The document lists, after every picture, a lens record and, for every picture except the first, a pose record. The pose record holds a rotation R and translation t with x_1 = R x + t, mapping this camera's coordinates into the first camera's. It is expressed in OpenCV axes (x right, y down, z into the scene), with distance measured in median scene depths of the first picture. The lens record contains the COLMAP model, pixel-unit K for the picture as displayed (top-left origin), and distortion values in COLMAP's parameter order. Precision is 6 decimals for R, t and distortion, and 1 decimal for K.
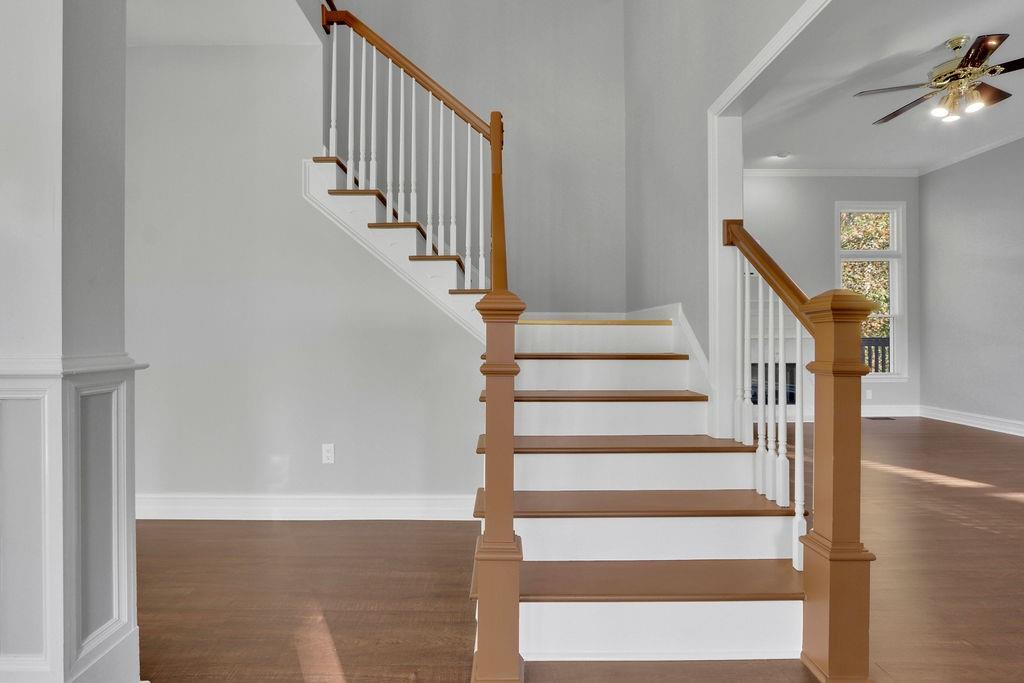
lens RADIAL K [[478.3, 0, 503.9], [0, 478.3, 334.3], [0, 0, 1]] dist [-0.011322, 0.001456]
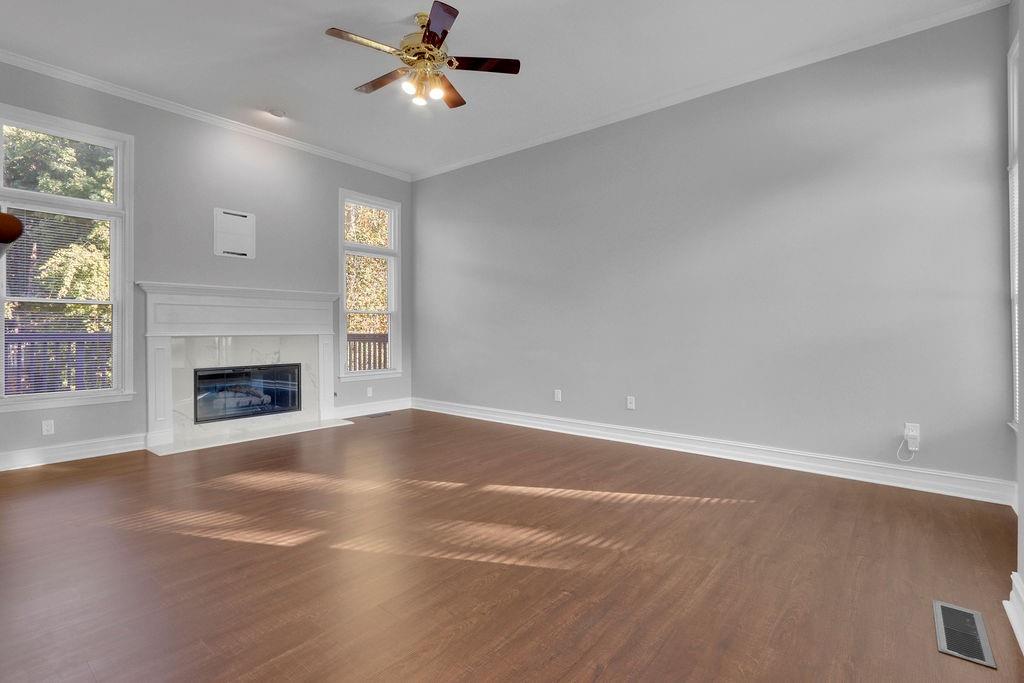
lens RADIAL K [[478.3, 0, 510.5], [0, 478.3, 335.7], [0, 0, 1]] dist [-0.011322, 0.001456]
pose [[0.633131, -0.005616, 0.774024, 0.345931], [-0.001674, 0.999961, 0.008625, 0.002845], [-0.774043, -0.006756, 0.633098, 0.273685]]
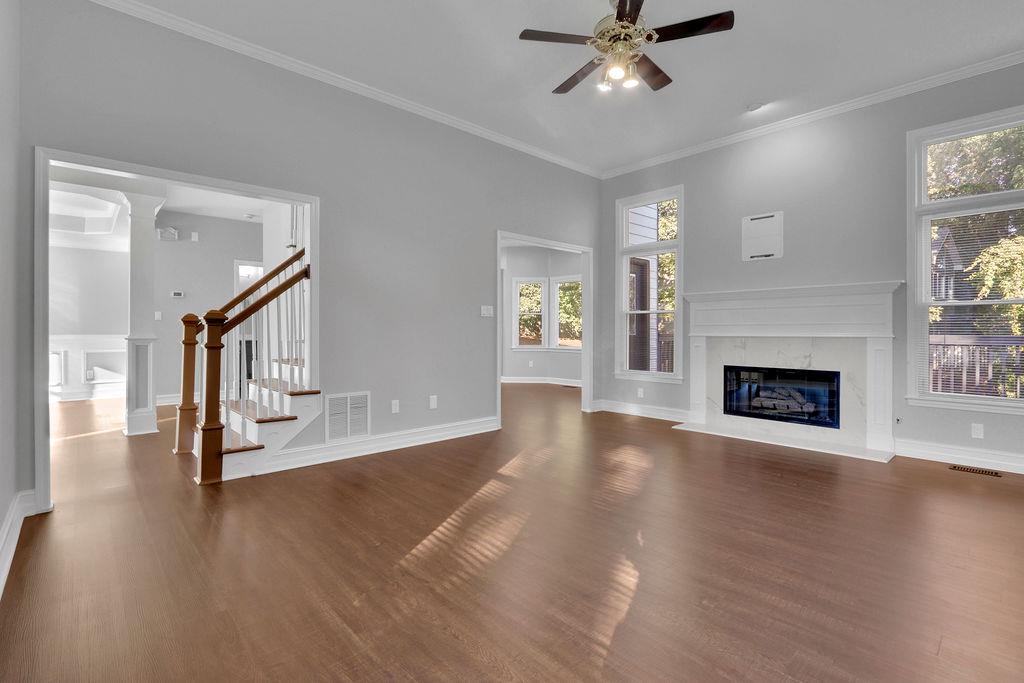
lens RADIAL K [[478.3, 0, 494.7], [0, 478.3, 334.2], [0, 0, 1]] dist [-0.011322, 0.001456]
pose [[0.666464, 0.009957, -0.745471, 1.542323], [-0.004938, 0.999948, 0.008941, -0.000710], [0.745521, -0.002277, 0.666478, 0.240591]]
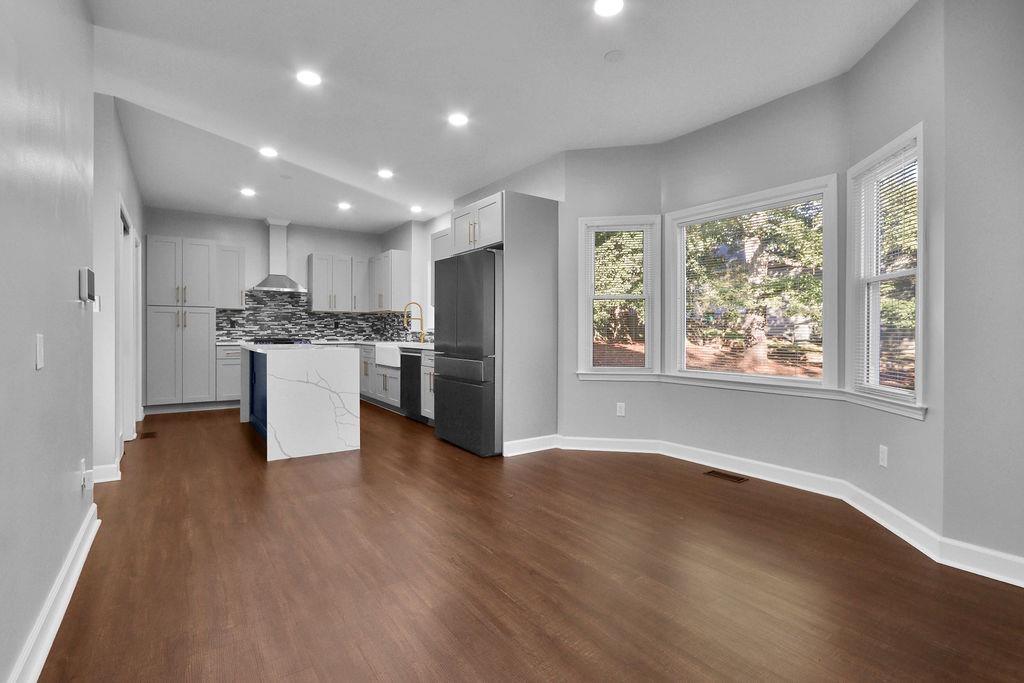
lens RADIAL K [[478.3, 0, 494.7], [0, 478.3, 330.1], [0, 0, 1]] dist [-0.011322, 0.001456]
pose [[0.559341, -0.003539, -0.828930, 0.366469], [-0.004130, 0.999967, -0.007056, -0.000153], [0.828927, 0.007370, 0.559308, 1.370975]]
